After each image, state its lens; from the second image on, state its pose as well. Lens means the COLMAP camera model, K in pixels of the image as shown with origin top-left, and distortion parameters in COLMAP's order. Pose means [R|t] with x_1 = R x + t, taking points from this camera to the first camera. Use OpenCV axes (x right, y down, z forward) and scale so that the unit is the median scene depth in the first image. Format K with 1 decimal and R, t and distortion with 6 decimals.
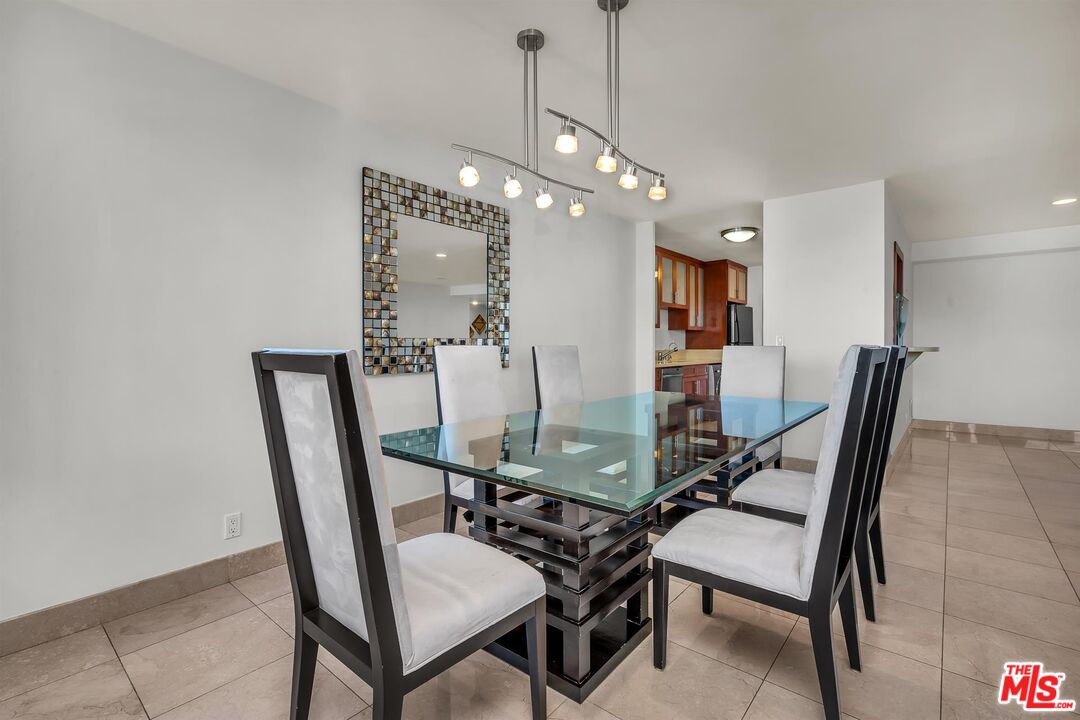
lens RADIAL K [[485.8, 0, 544.0], [0, 485.8, 342.3], [0, 0, 1]] dist [0.001489, 0.000096]
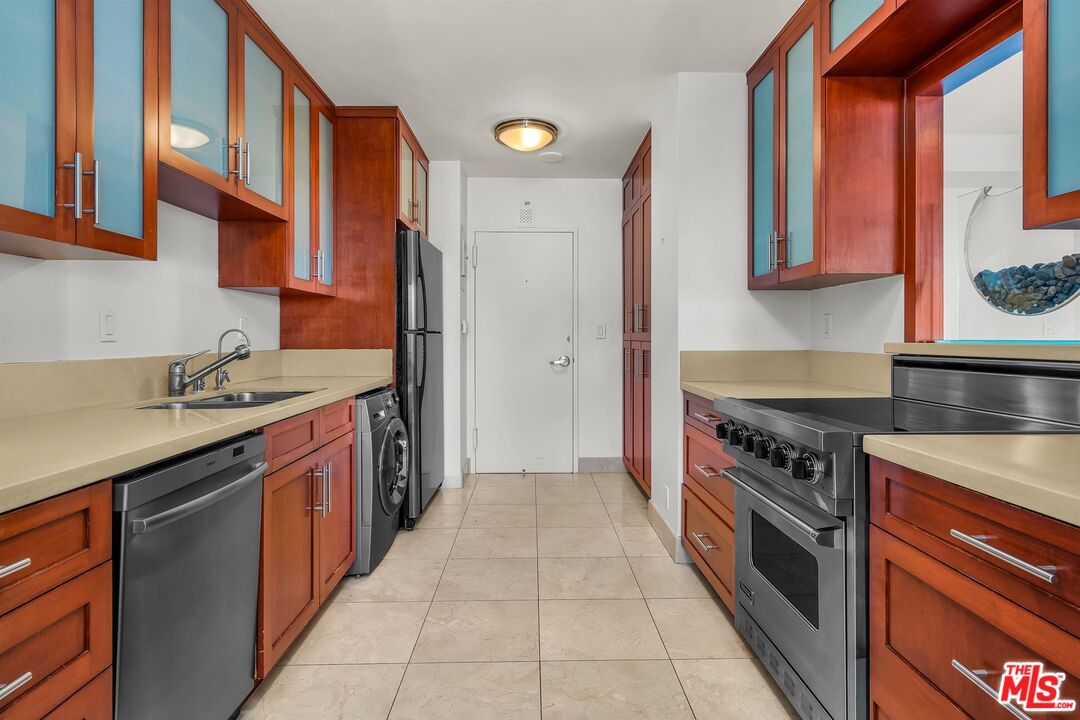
lens RADIAL K [[560.0, 0, 540.0], [0, 560.0, 335.3], [0, 0, 1]] dist [-0.004681, -0.000310]
pose [[0.760743, -0.002530, 0.649048, 0.225605], [-0.000488, 0.999990, 0.004470, 0.003842], [-0.649053, -0.003718, 0.760734, 0.751943]]
